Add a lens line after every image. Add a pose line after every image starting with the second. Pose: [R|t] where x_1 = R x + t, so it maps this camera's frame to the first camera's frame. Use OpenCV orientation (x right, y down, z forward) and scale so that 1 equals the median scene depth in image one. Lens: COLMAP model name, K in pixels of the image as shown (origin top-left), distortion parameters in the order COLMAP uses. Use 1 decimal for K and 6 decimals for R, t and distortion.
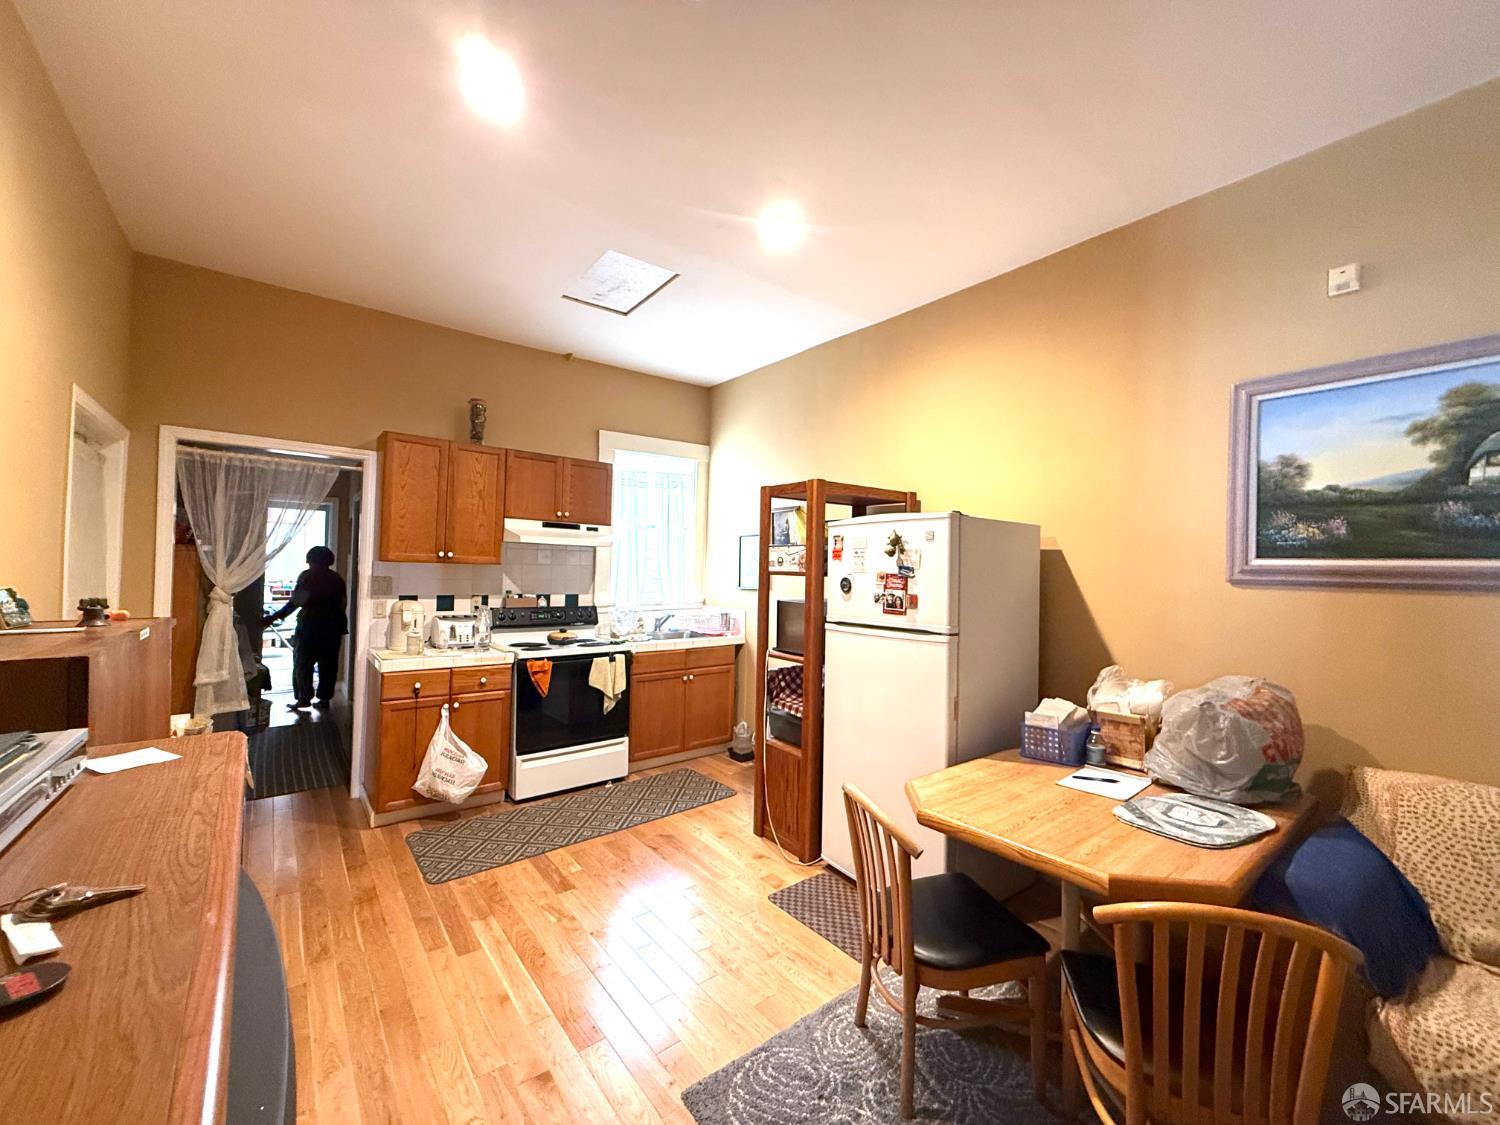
lens RADIAL K [[598.5, 0, 745.3], [0, 598.5, 561.4], [0, 0, 1]] dist [0.000937, -0.000235]
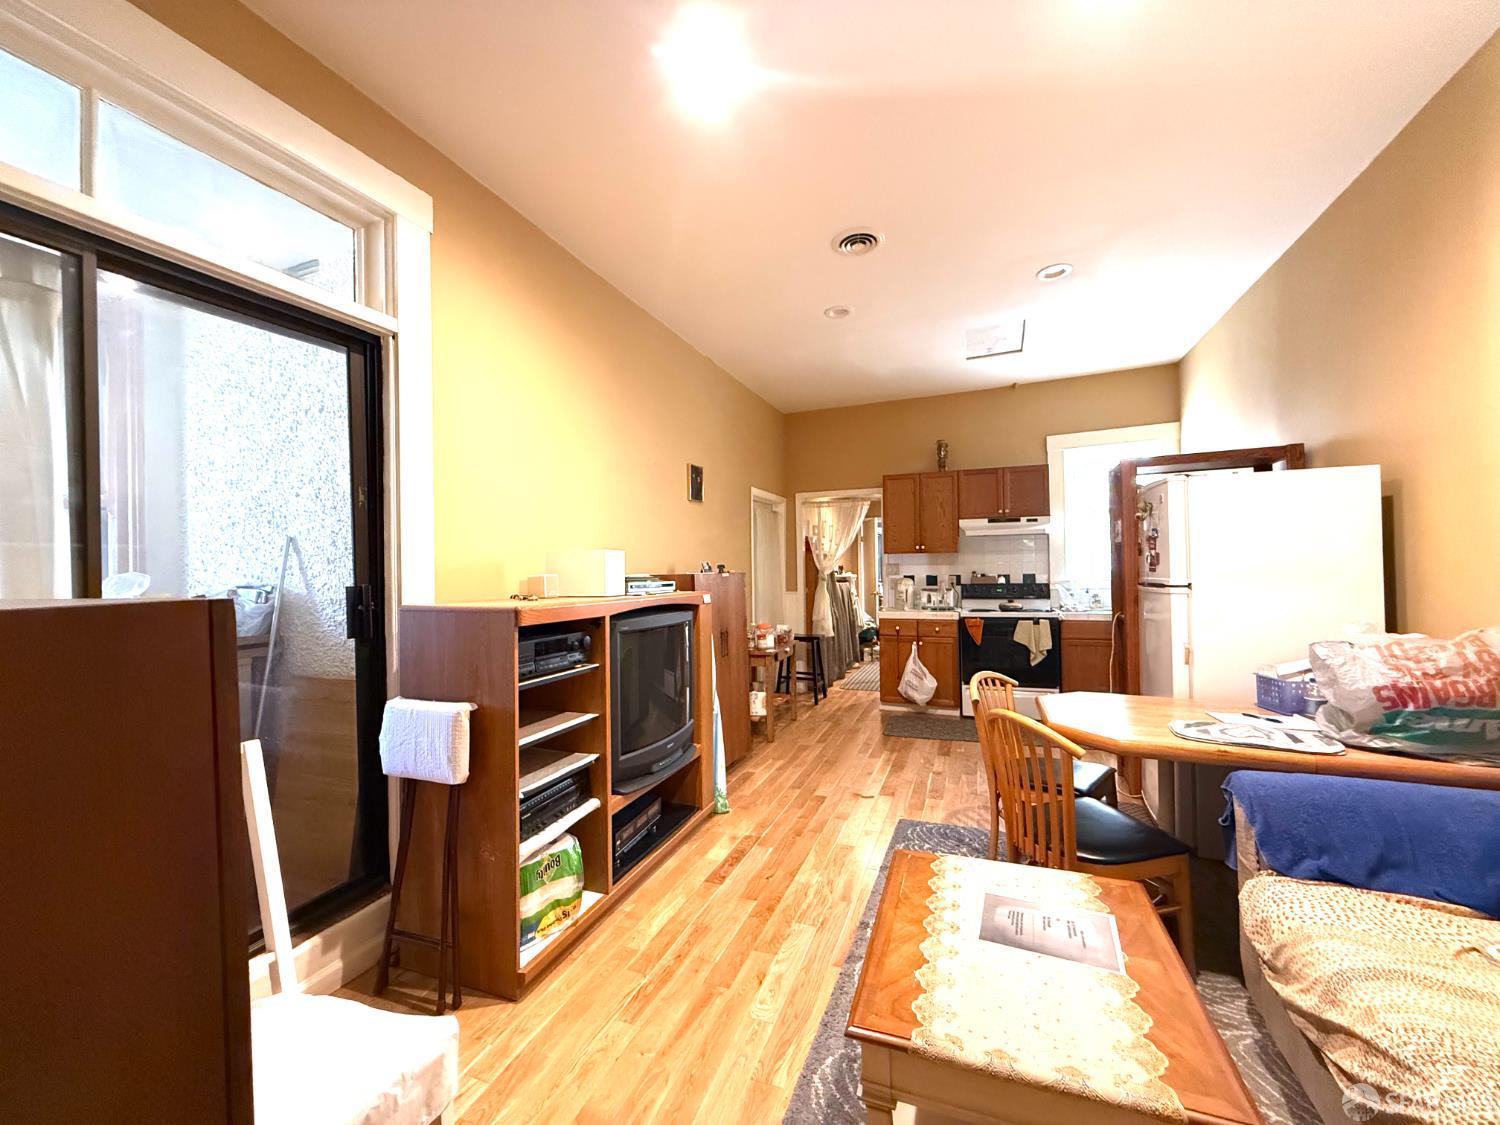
lens RADIAL K [[598.5, 0, 750.4], [0, 598.5, 564.6], [0, 0, 1]] dist [0.000937, -0.000235]
pose [[0.515992, -0.039339, -0.855690, 0.551290], [0.040823, 0.998939, -0.021308, 0.044706], [0.855620, -0.023937, 0.517051, -0.156579]]
